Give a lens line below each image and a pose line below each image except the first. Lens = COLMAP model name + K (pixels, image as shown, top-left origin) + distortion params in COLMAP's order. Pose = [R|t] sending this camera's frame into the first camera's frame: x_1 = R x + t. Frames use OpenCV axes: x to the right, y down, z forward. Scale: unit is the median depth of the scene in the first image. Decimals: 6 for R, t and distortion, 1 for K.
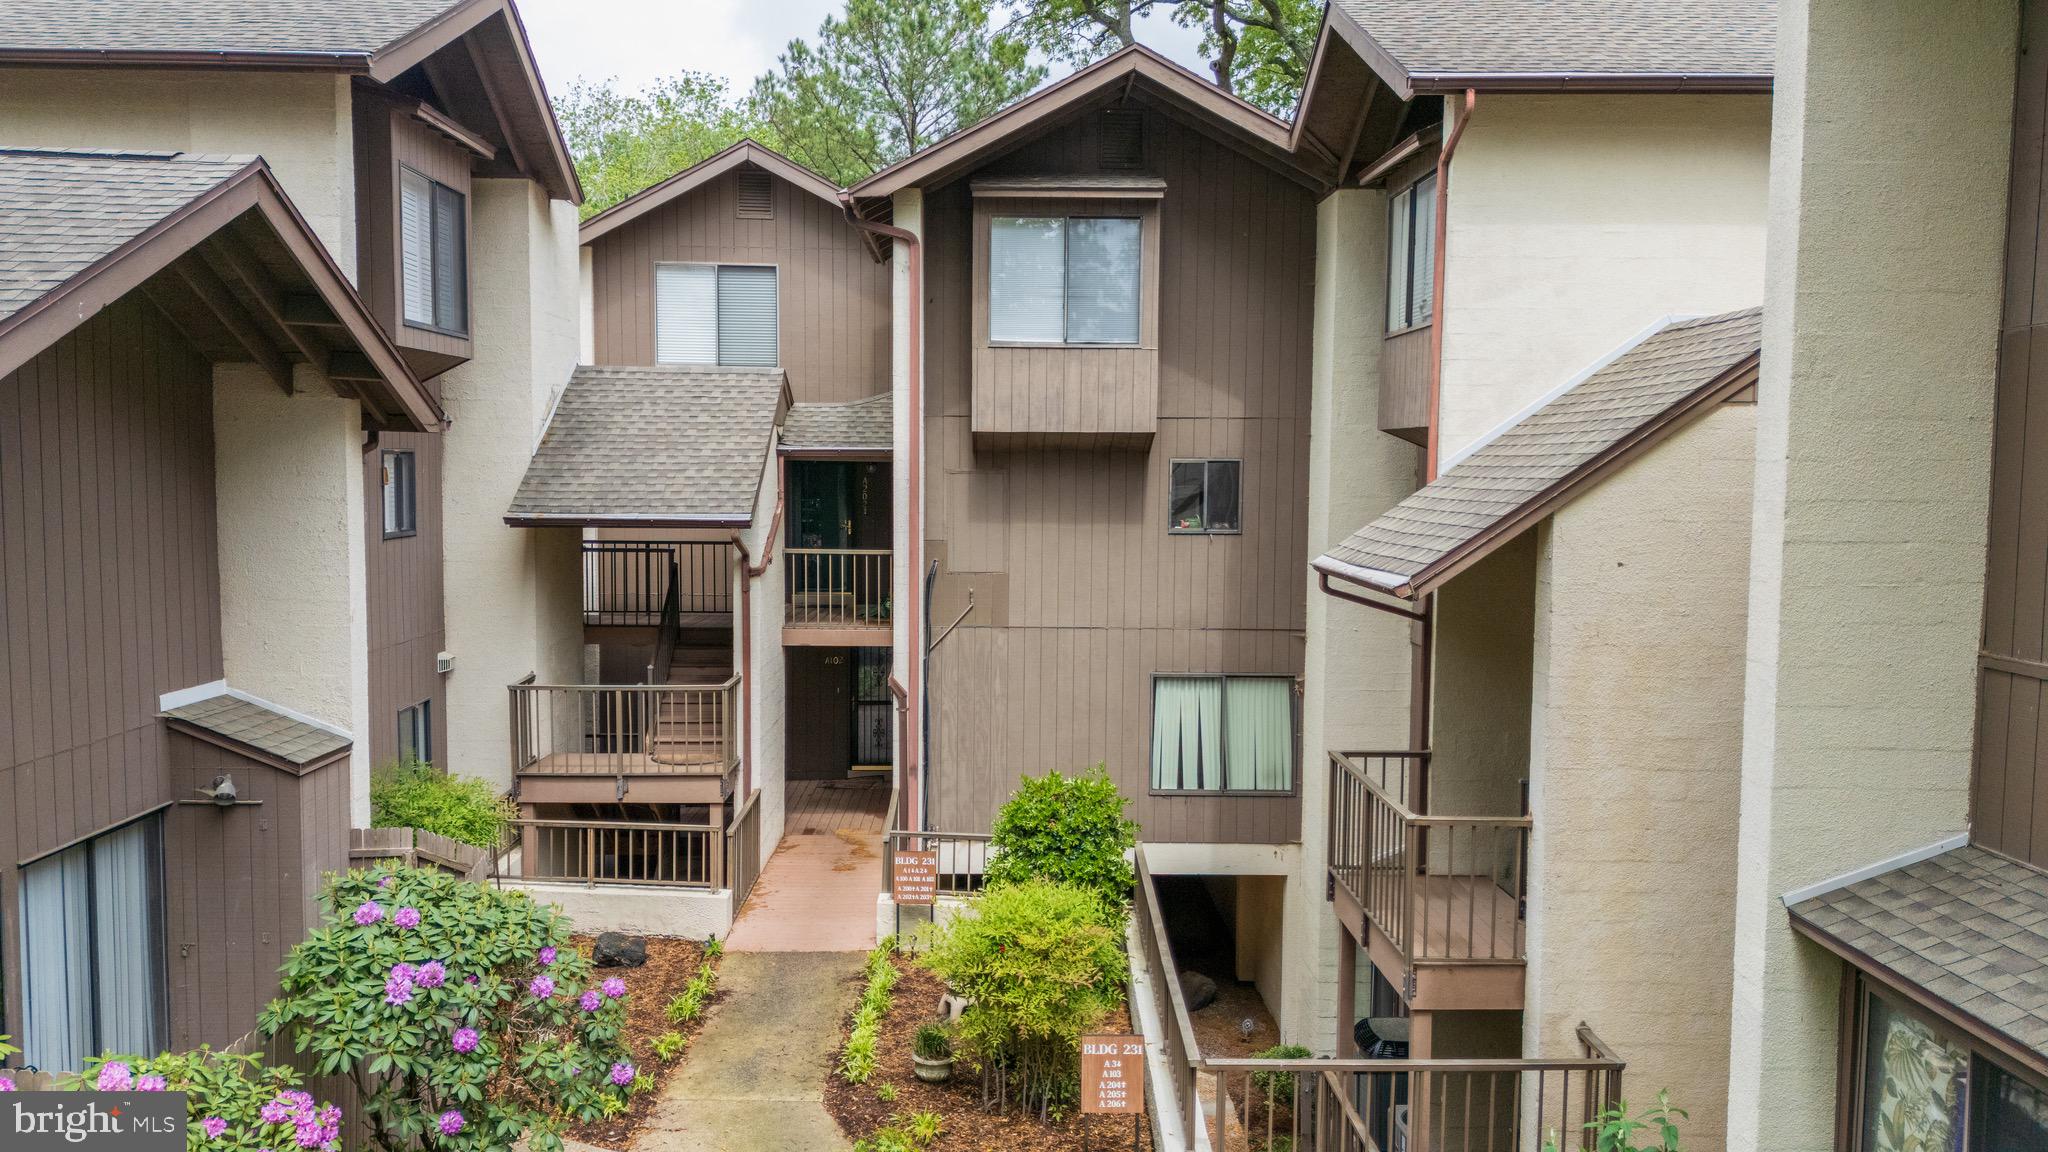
lens RADIAL K [[1494.6, 0, 1025.1], [0, 1494.6, 582.1], [0, 0, 1]] dist [0.001432, 0.001622]
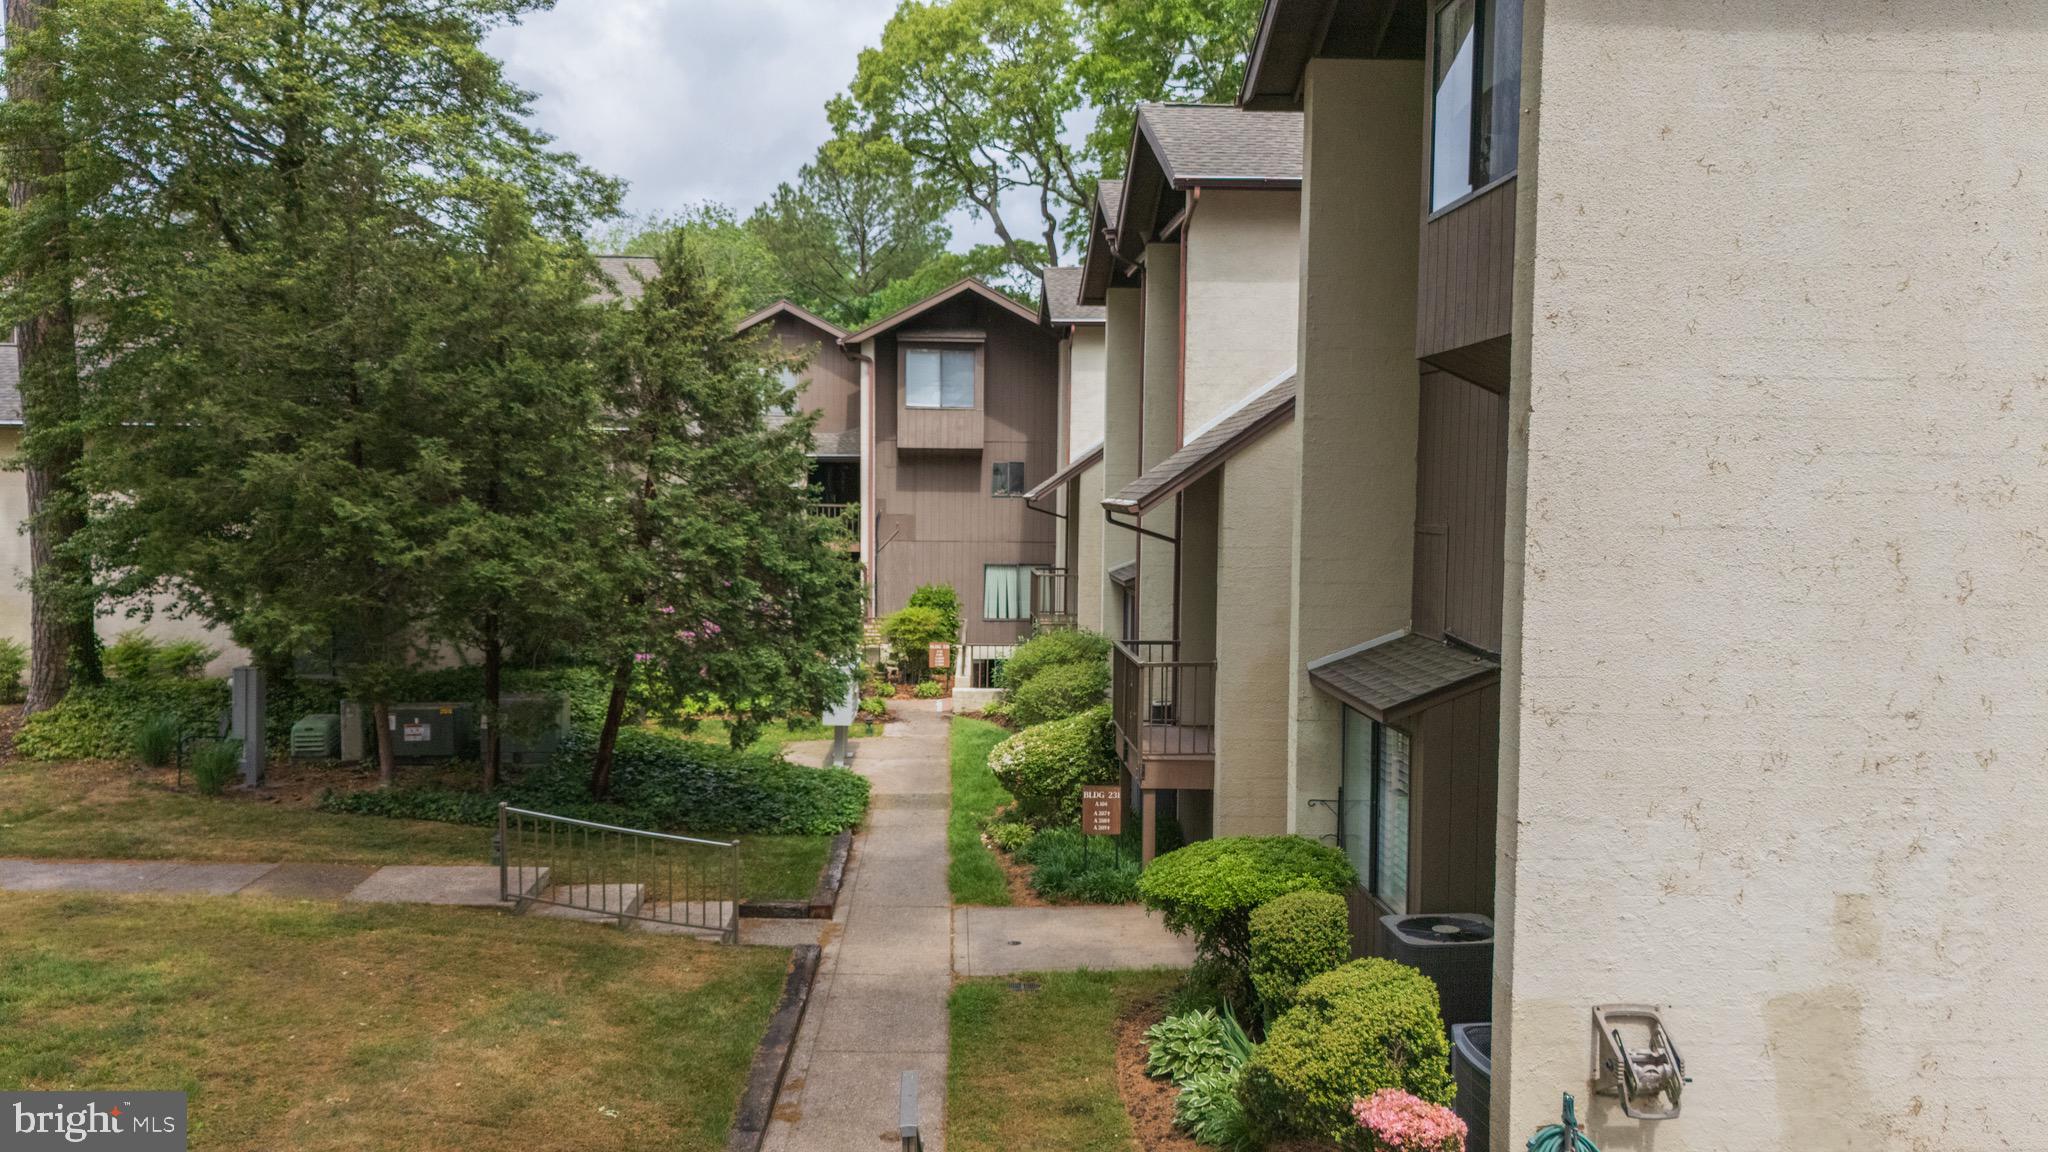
lens RADIAL K [[1494.6, 0, 1025.0], [0, 1494.6, 570.0], [0, 0, 1]] dist [0.001432, 0.001622]
pose [[0.999248, -0.003558, 0.038621, 0.061339], [0.004346, 0.999784, -0.020340, 0.114457], [-0.038540, 0.020492, 0.999047, -1.105314]]
